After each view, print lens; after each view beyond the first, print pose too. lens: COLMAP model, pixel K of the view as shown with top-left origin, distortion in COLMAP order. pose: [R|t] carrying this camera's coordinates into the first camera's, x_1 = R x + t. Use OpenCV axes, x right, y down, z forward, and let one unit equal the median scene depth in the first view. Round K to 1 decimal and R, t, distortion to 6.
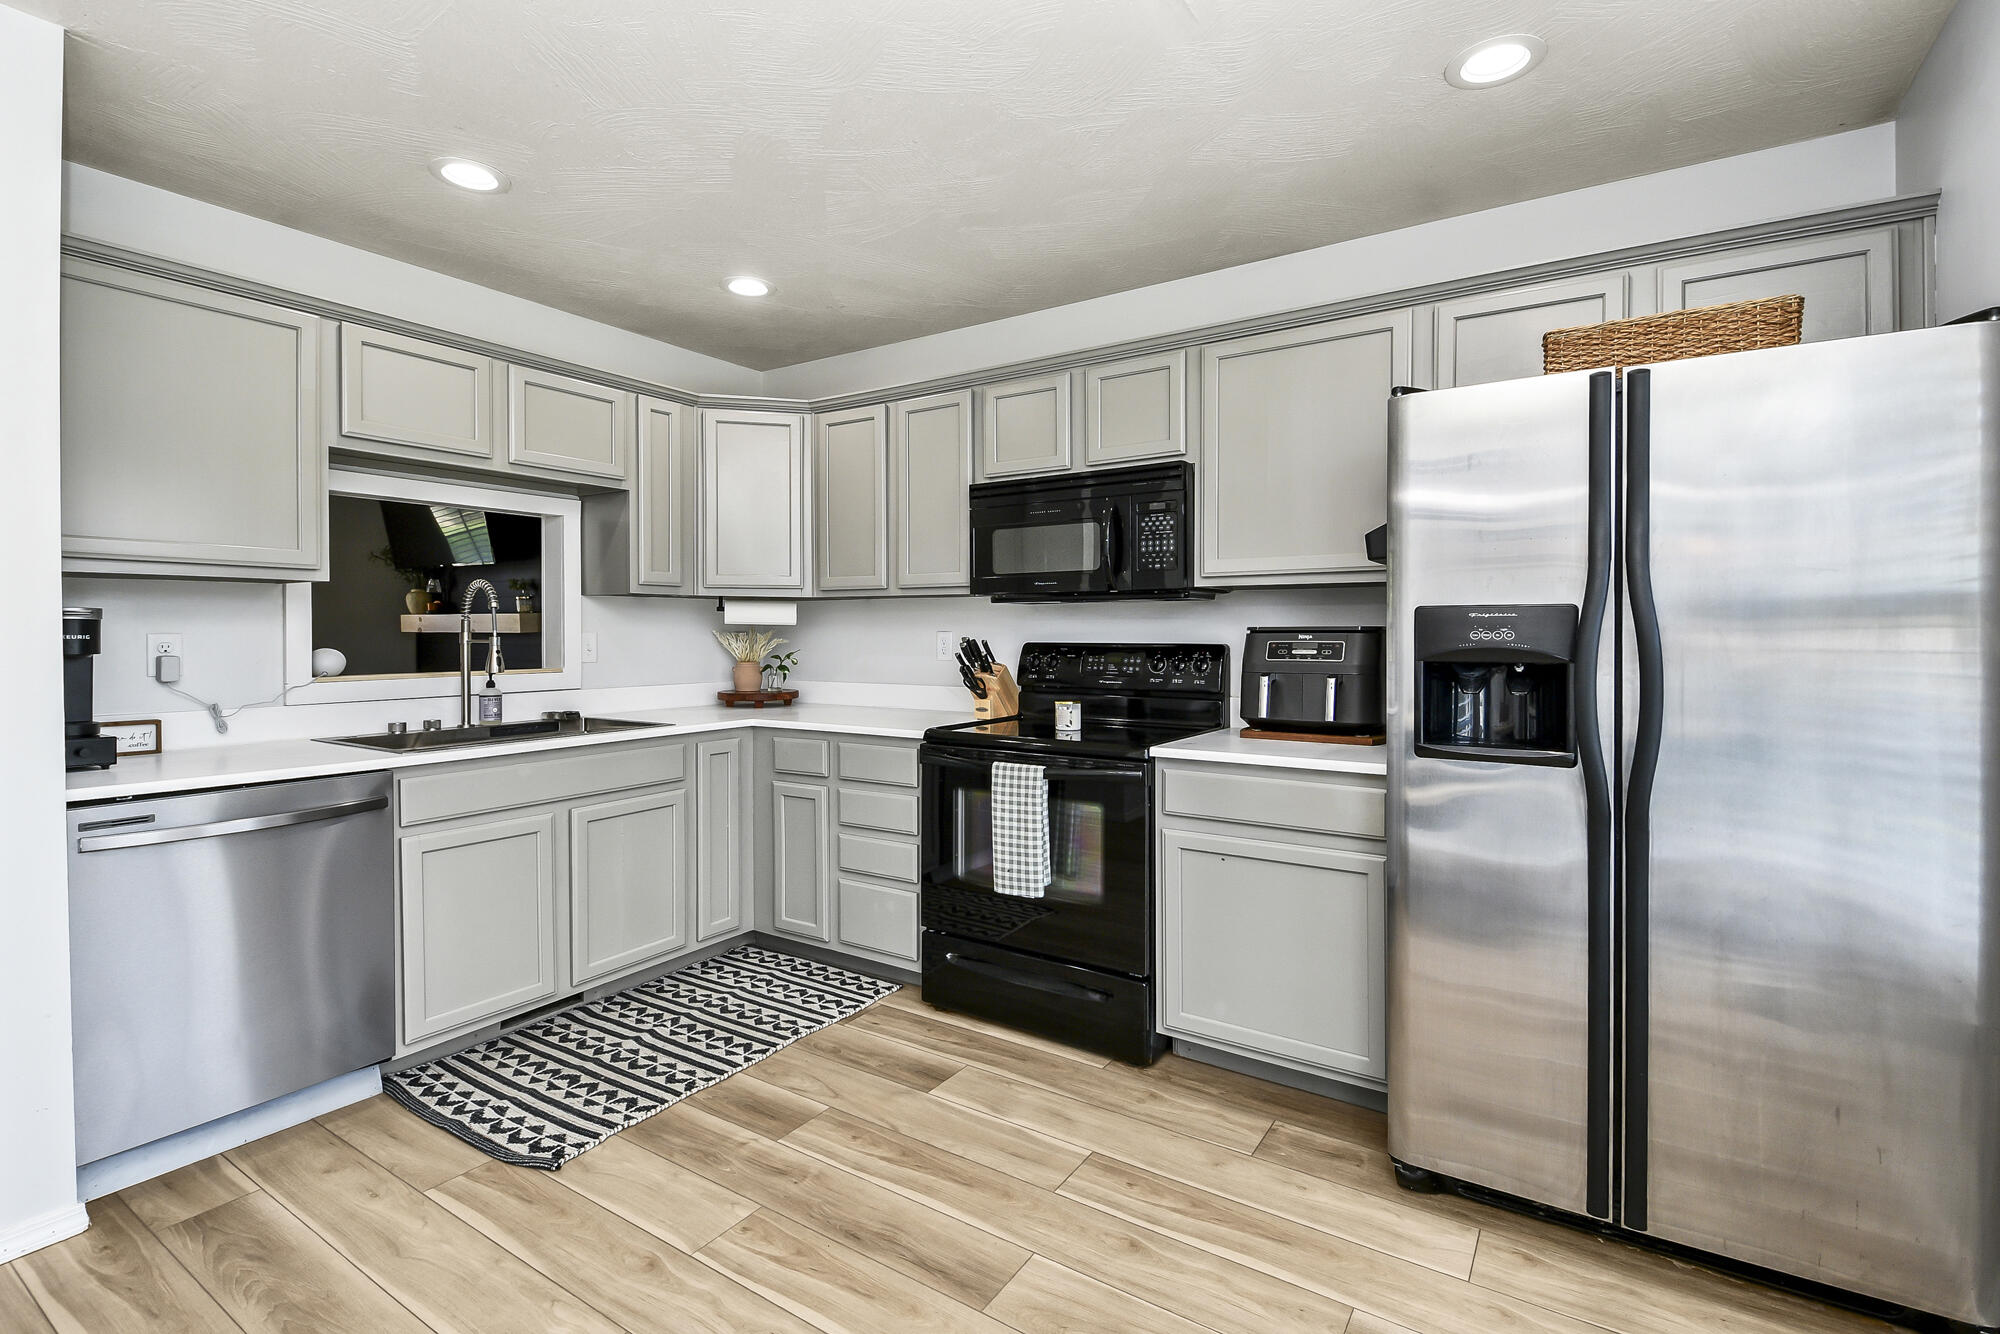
lens RADIAL K [[908.8, 0, 1000.3], [0, 908.8, 641.9], [0, 0, 1]] dist [0.015599, -0.000253]
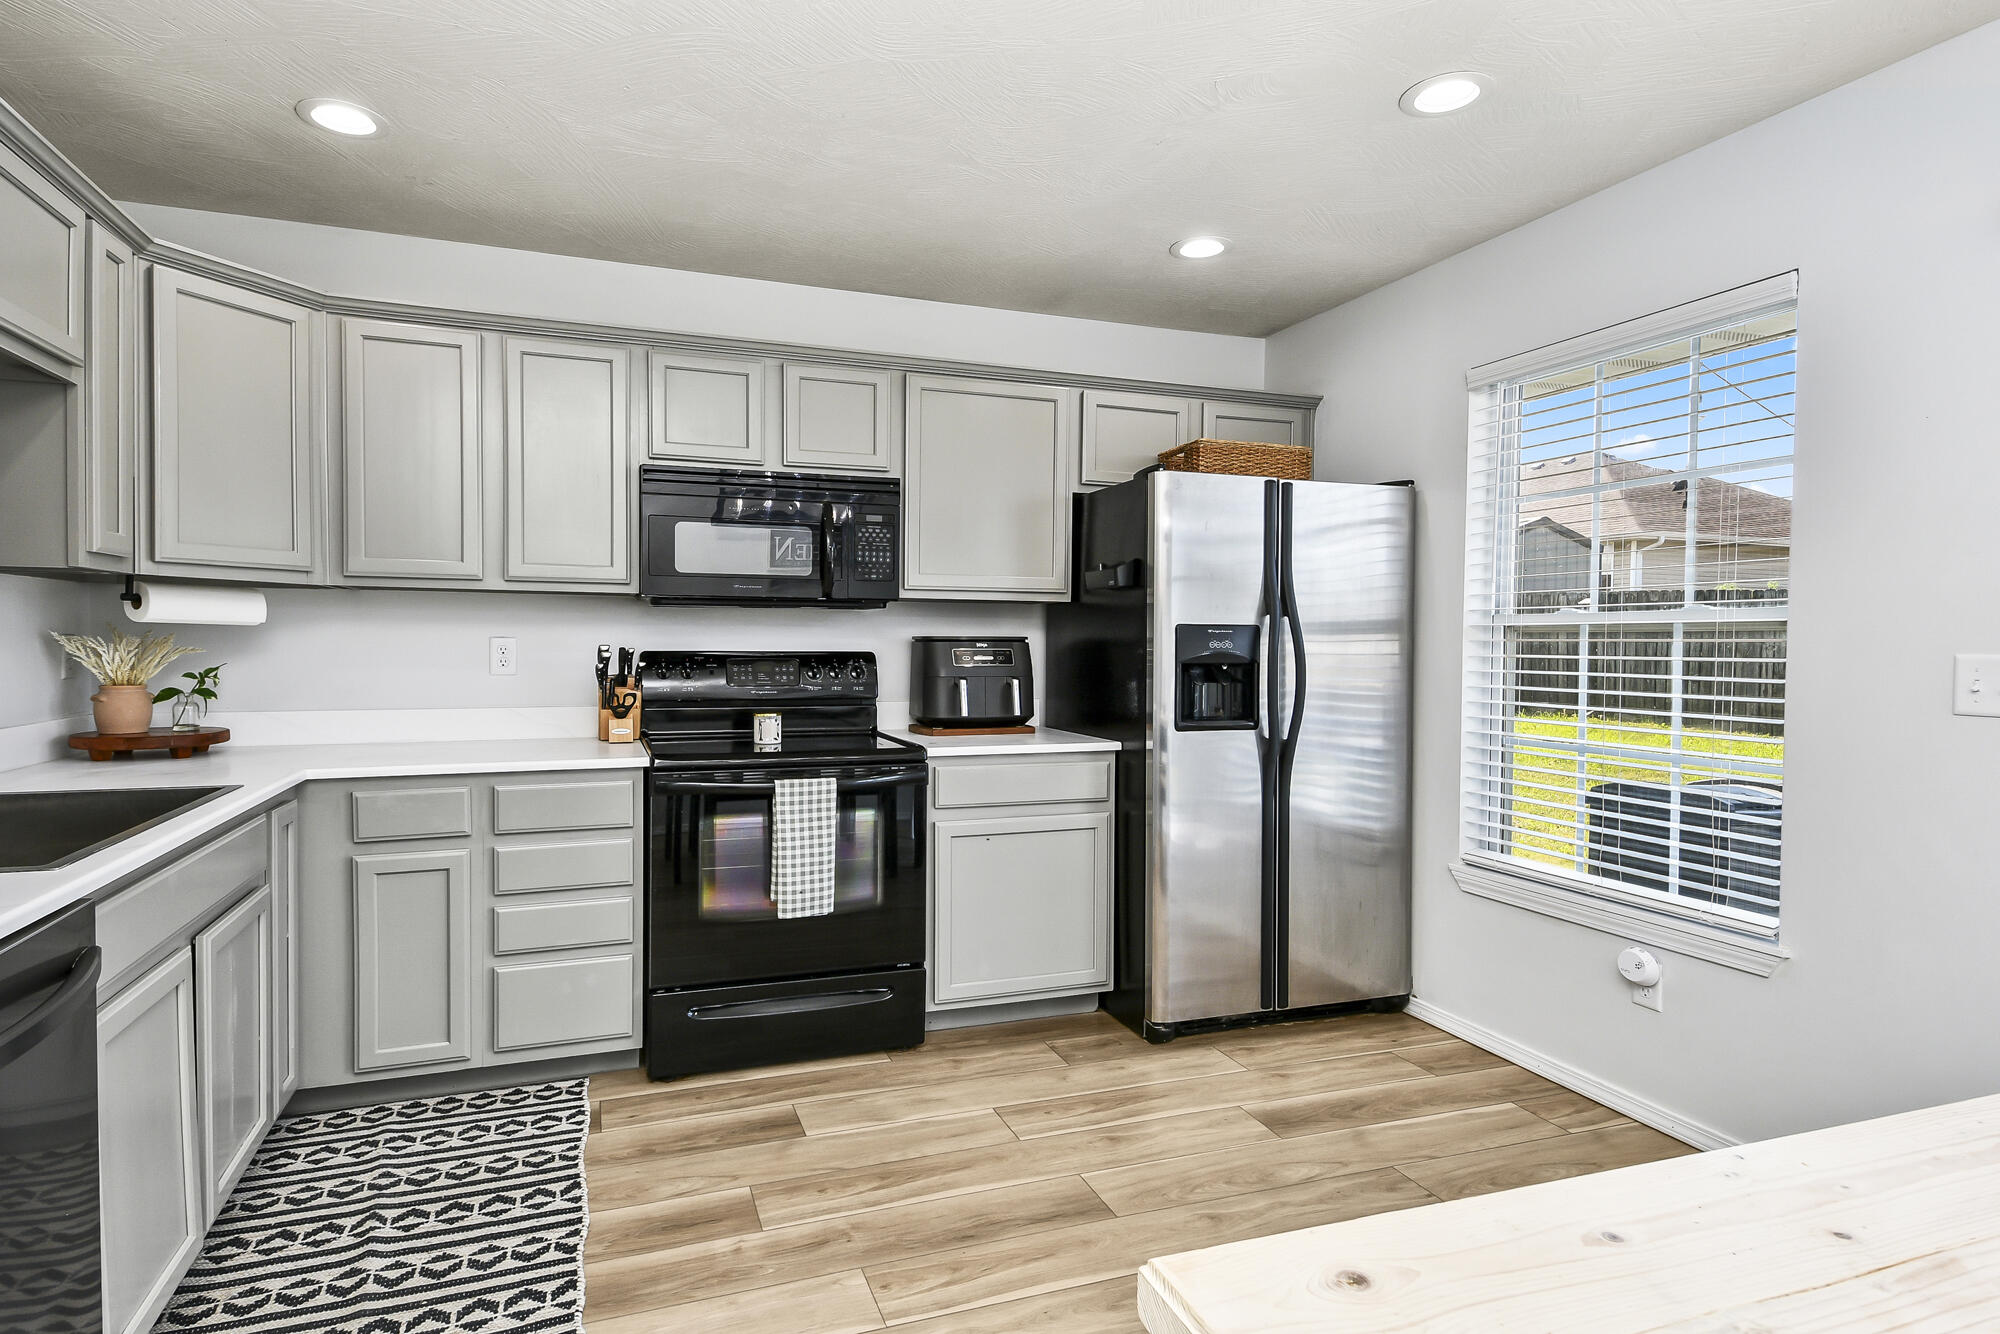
lens RADIAL K [[1005.9, 0, 1000.0], [0, 1005.9, 667.0], [0, 0, 1]] dist [0.037687, -0.026296]
pose [[0.616050, -0.017152, 0.787520, -0.668786], [0.002159, 0.999796, 0.020087, -0.003450], [-0.787704, -0.010674, 0.615962, 0.187016]]
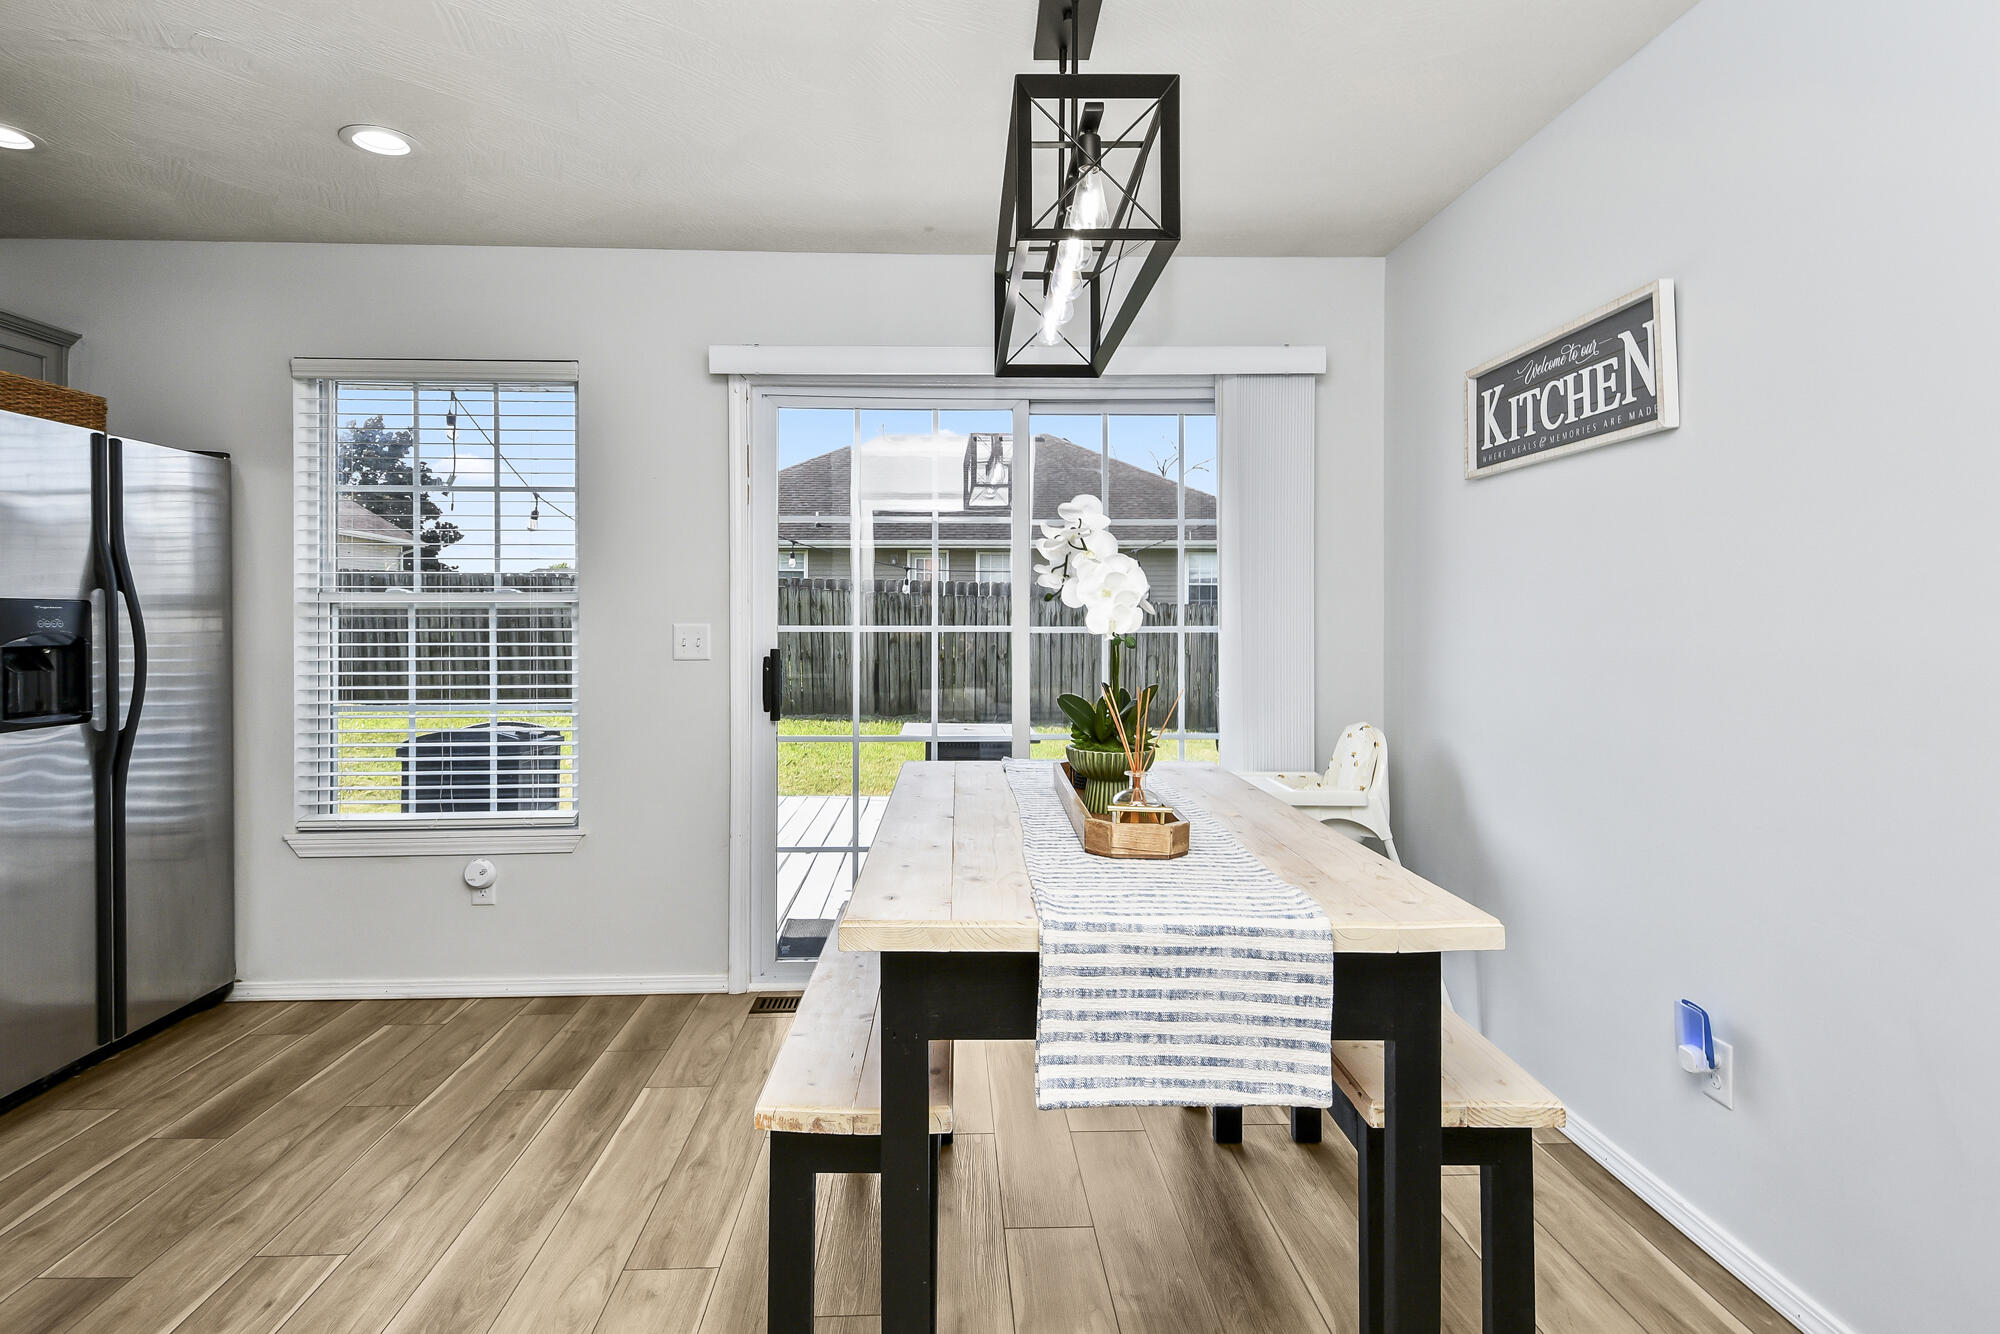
lens RADIAL K [[968.2, 0, 994.7], [0, 968.2, 614.7], [0, 0, 1]] dist [0.035004, -0.022866]
pose [[-0.567604, 0.002087, 0.823299, -0.877577], [0.011225, 0.999923, 0.005204, -0.008401], [-0.823226, 0.012195, -0.567584, 0.480479]]
